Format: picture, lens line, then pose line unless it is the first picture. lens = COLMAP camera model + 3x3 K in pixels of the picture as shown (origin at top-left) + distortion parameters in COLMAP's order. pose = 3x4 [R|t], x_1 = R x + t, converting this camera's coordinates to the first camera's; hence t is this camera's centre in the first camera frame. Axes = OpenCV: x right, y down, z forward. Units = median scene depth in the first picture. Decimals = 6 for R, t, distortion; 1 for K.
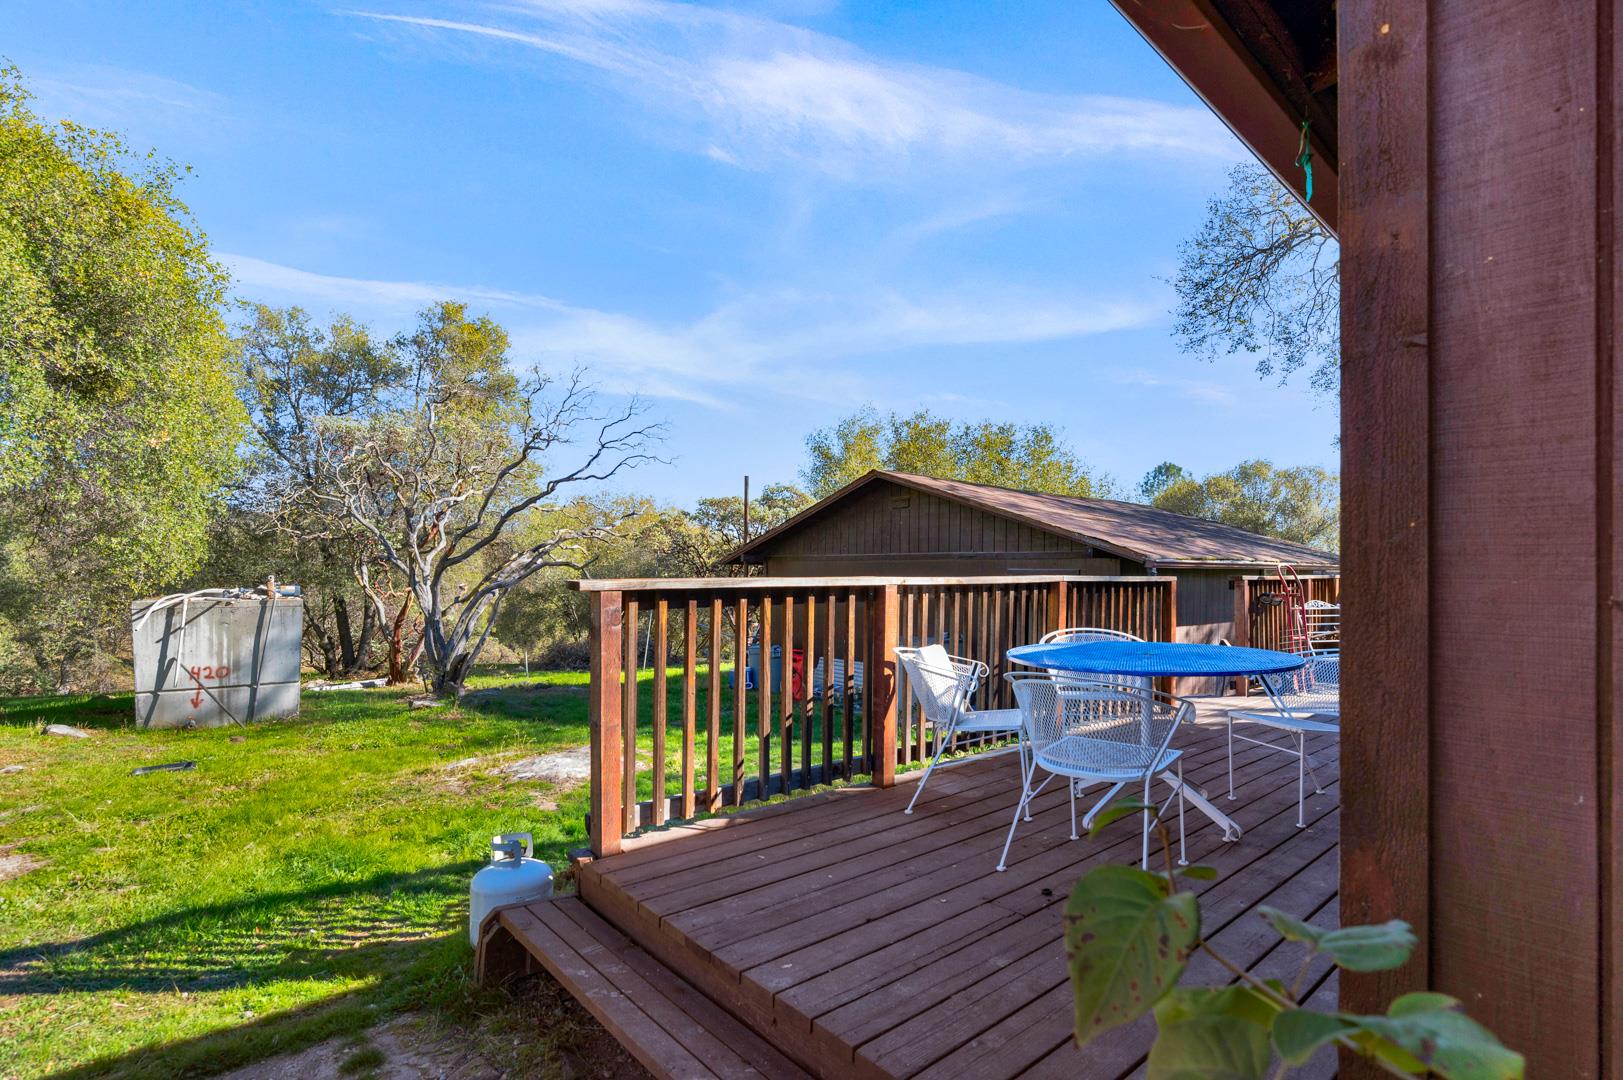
lens RADIAL K [[762.9, 0, 806.4], [0, 762.9, 562.8], [0, 0, 1]] dist [0.000626, -0.000647]
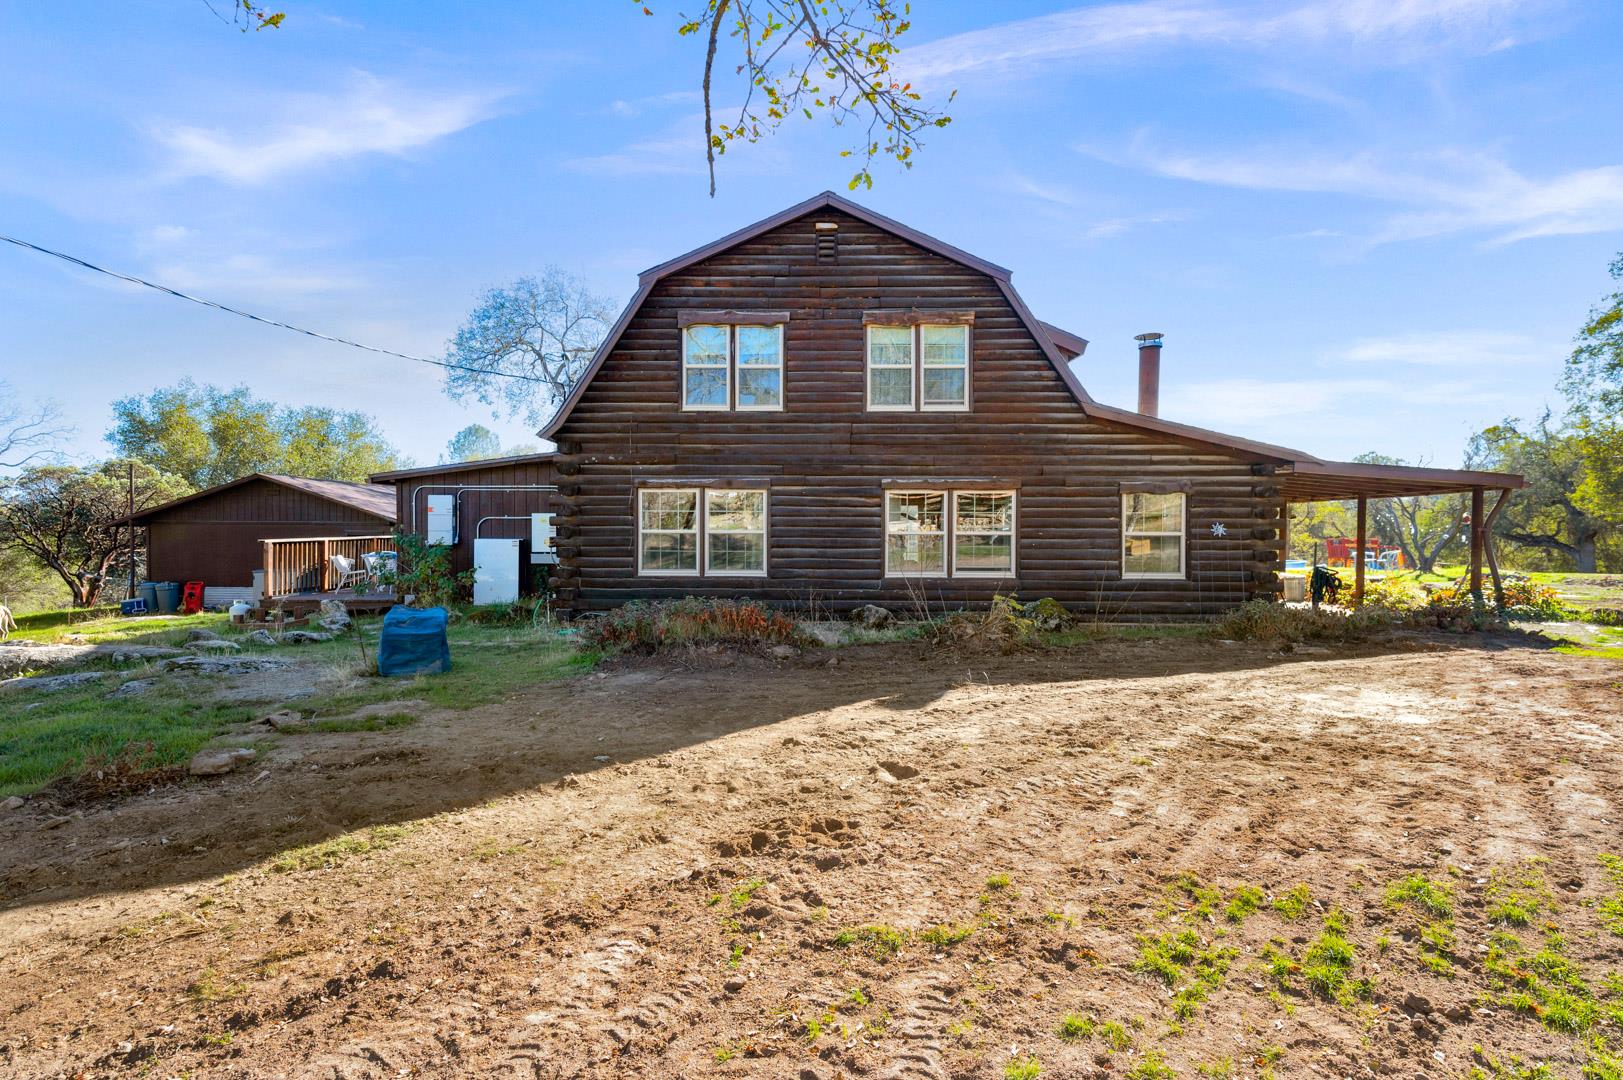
lens RADIAL K [[827.1, 0, 807.9], [0, 827.1, 518.1], [0, 0, 1]] dist [-0.001890, -0.000146]
pose [[0.691085, 0.000962, 0.722772, -0.380895], [-0.005430, 0.999978, 0.003861, -0.034785], [-0.722753, -0.006592, 0.691075, -1.132087]]
